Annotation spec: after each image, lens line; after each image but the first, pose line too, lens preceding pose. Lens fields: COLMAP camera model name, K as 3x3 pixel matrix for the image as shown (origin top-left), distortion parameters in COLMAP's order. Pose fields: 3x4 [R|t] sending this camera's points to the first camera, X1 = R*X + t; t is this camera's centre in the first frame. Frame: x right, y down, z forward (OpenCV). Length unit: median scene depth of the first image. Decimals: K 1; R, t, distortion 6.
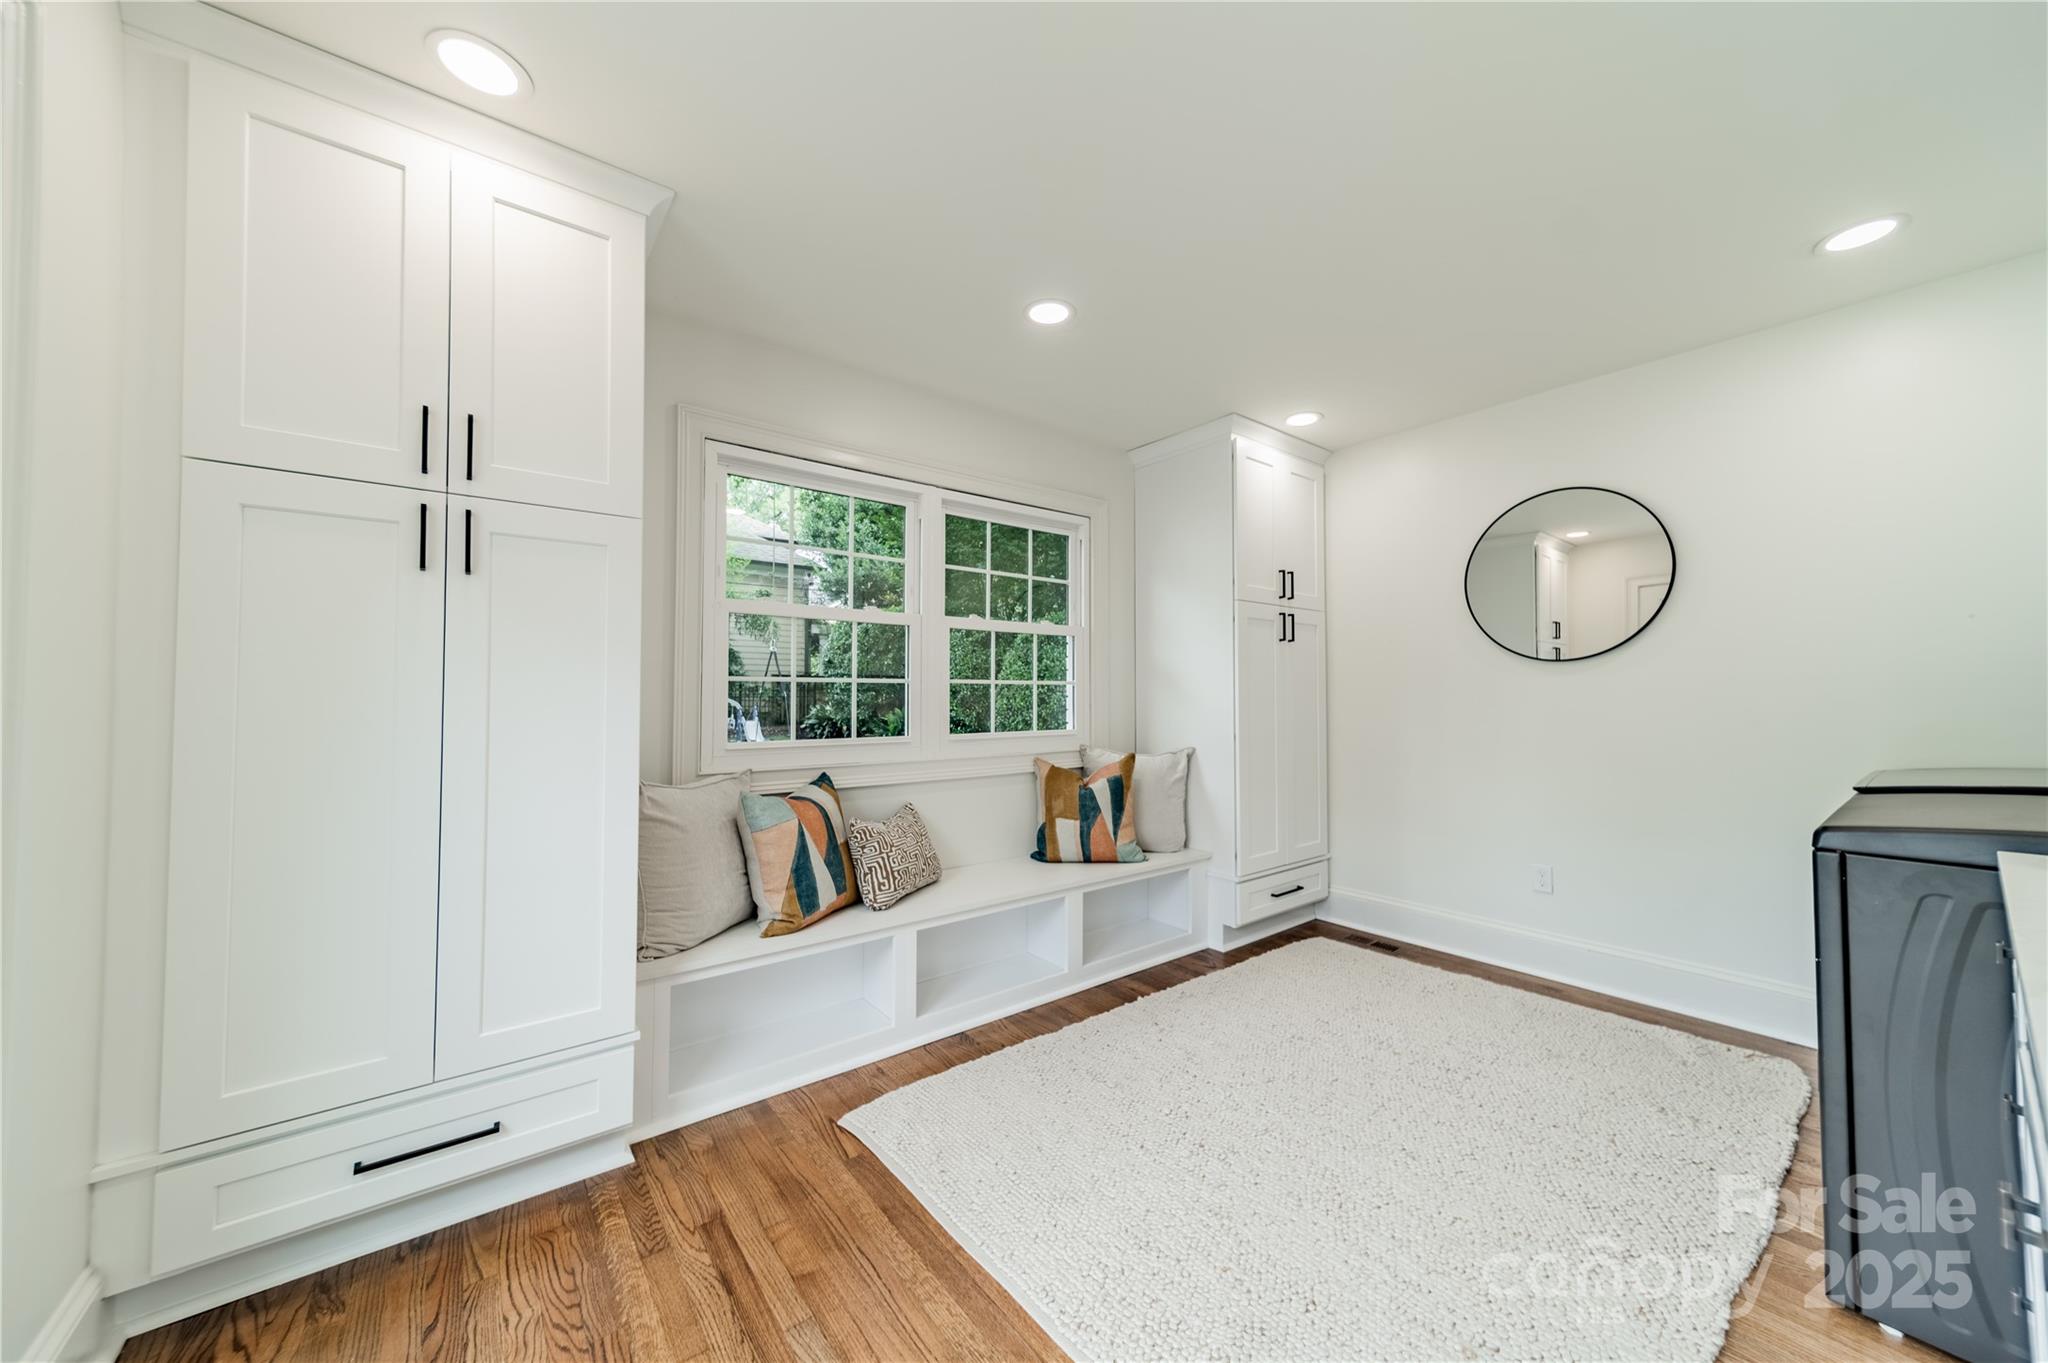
lens RADIAL K [[725.8, 0, 1027.7], [0, 725.8, 681.8], [0, 0, 1]] dist [0.006876, -0.000147]
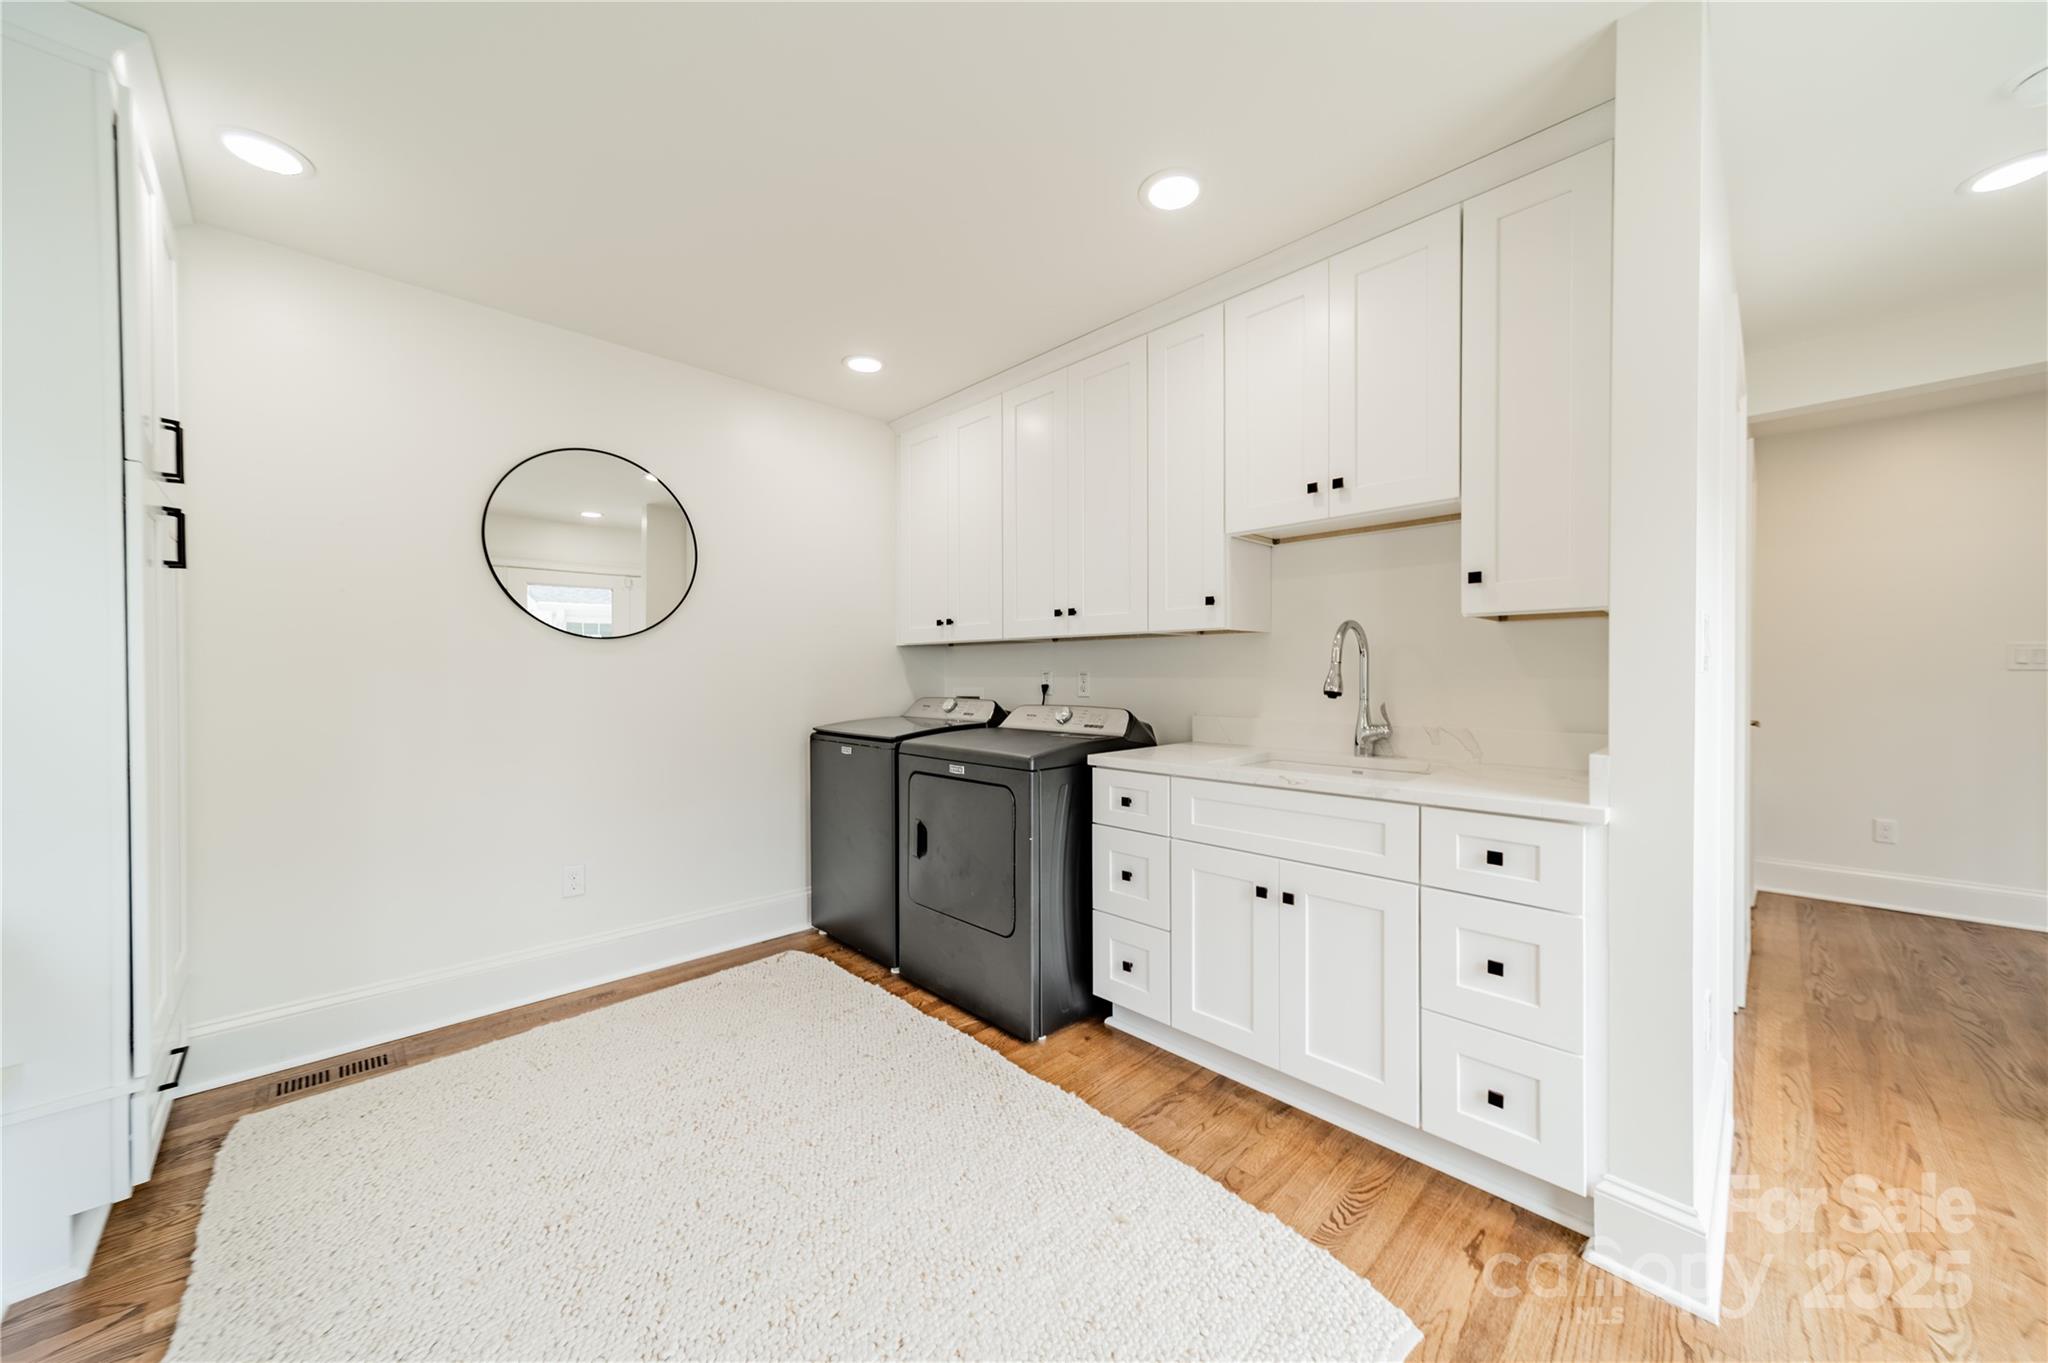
lens RADIAL K [[725.8, 0, 1027.0], [0, 725.8, 680.1], [0, 0, 1]] dist [0.006876, -0.000147]
pose [[-0.119471, -0.002184, 0.992835, -0.245649], [-0.016694, 0.999861, 0.000191, 0.012975], [-0.992697, -0.016551, -0.119490, 0.552695]]
